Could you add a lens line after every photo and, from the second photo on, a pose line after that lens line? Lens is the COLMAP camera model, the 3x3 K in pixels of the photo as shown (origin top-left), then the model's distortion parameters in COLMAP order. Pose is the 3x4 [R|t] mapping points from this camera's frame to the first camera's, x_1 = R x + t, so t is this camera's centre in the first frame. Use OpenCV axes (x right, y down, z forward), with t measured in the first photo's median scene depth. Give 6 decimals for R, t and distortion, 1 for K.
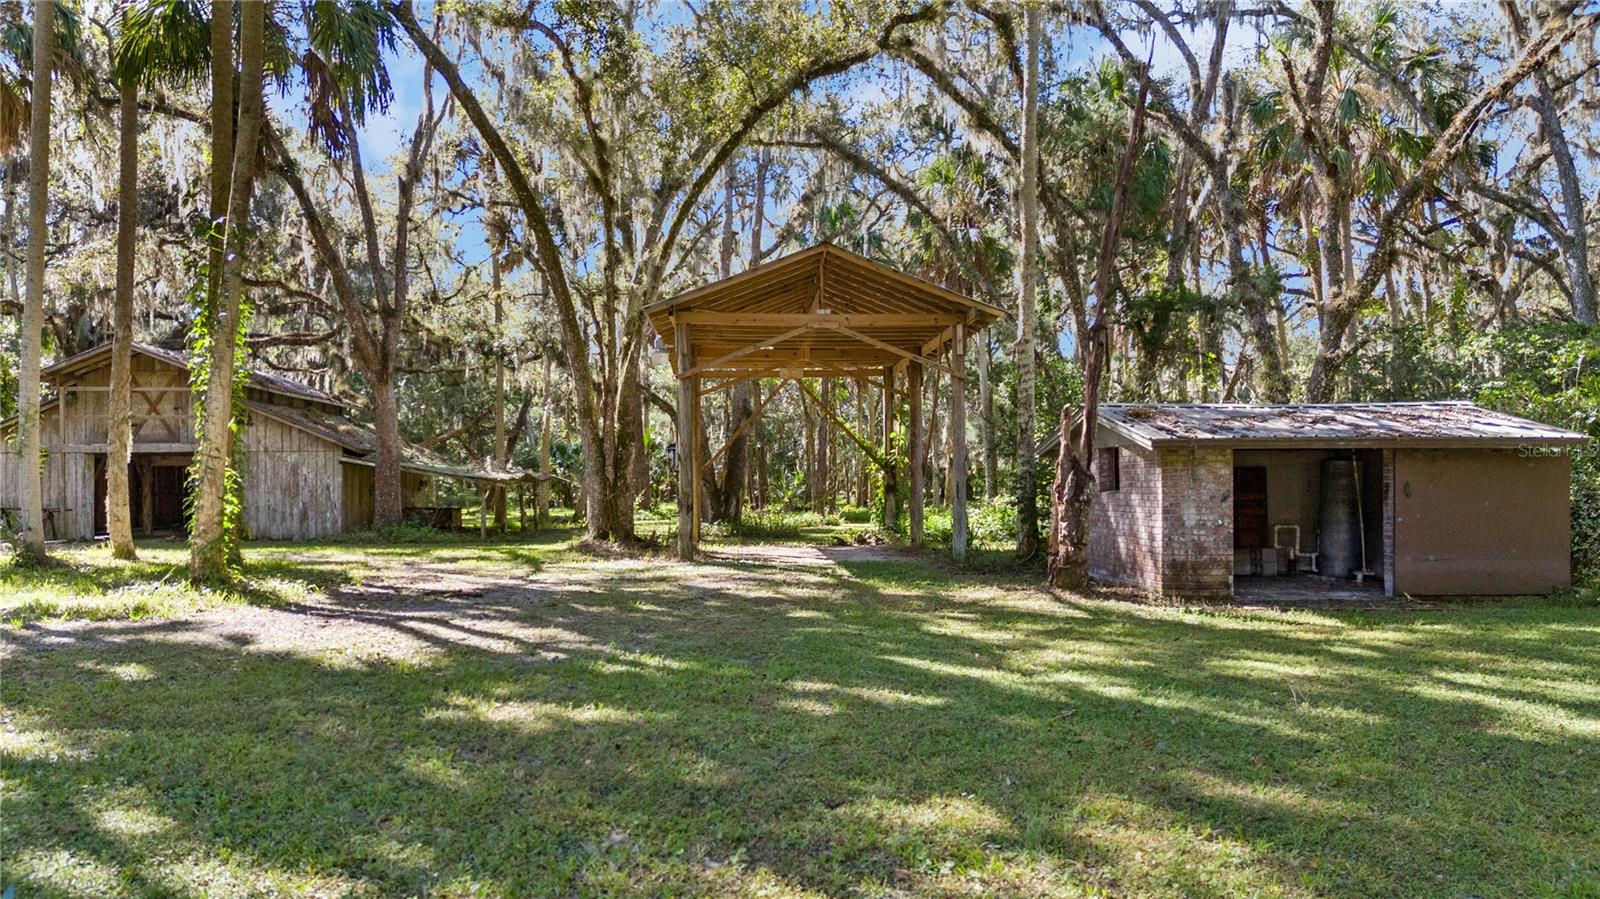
lens RADIAL K [[1196.9, 0, 801.5], [0, 1196.9, 459.4], [0, 0, 1]] dist [0.081474, -0.089859]
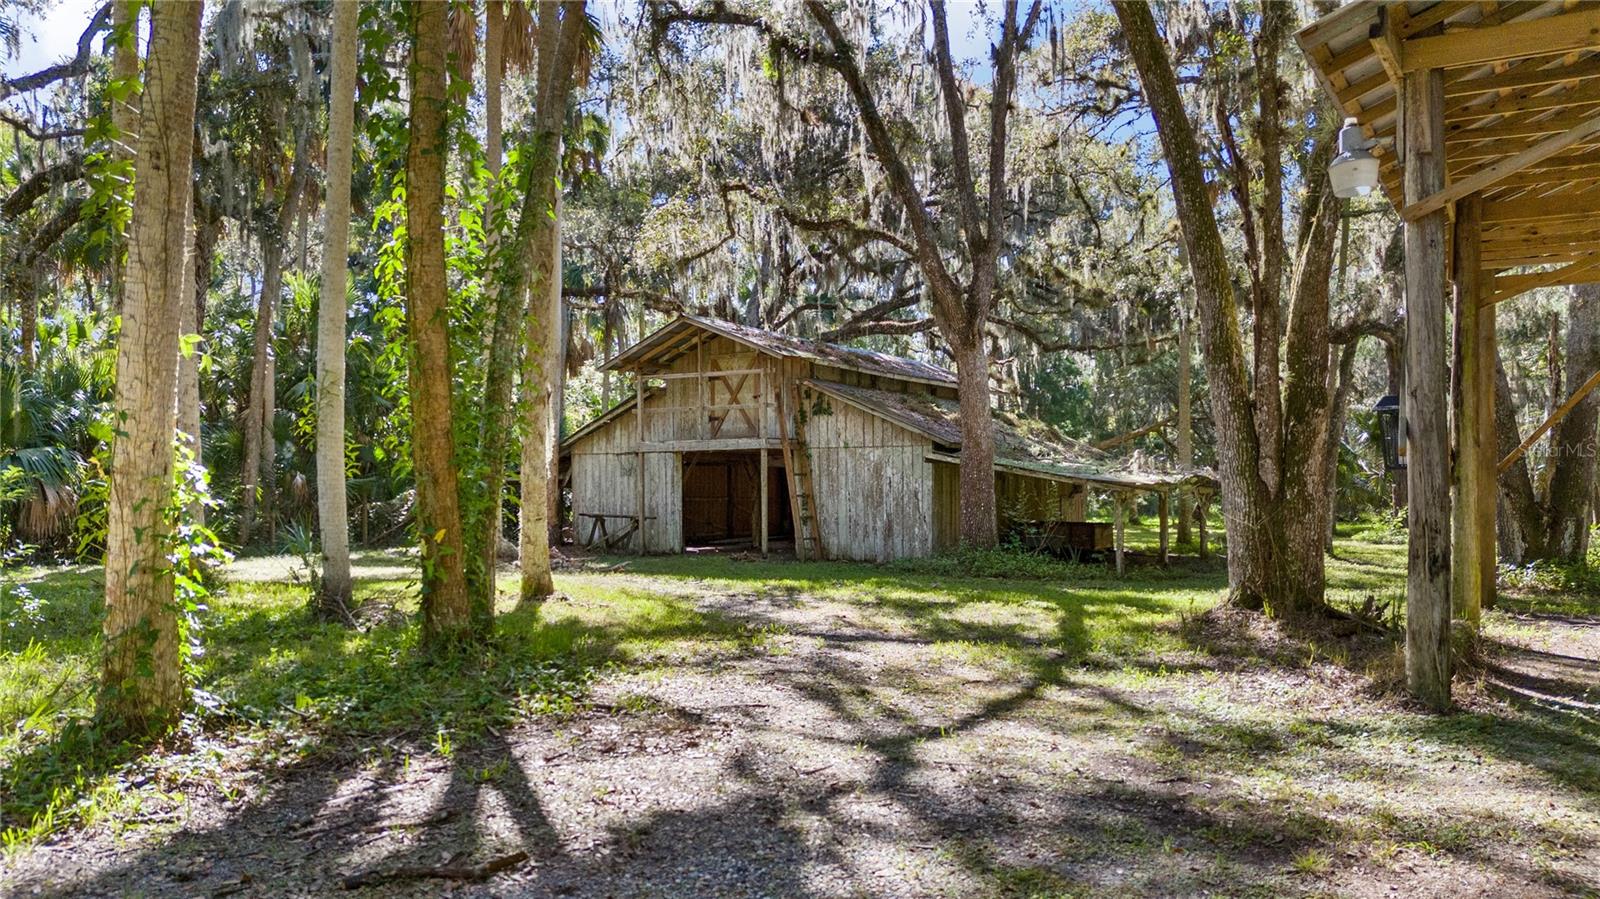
lens RADIAL K [[1177.3, 0, 800.6], [0, 1177.3, 479.4], [0, 0, 1]] dist [0.106463, -0.160864]
pose [[0.811513, 0.001091, -0.584334, -0.024458], [0.006669, 0.999916, 0.011128, 0.005769], [0.584297, -0.012927, 0.811437, 0.384949]]
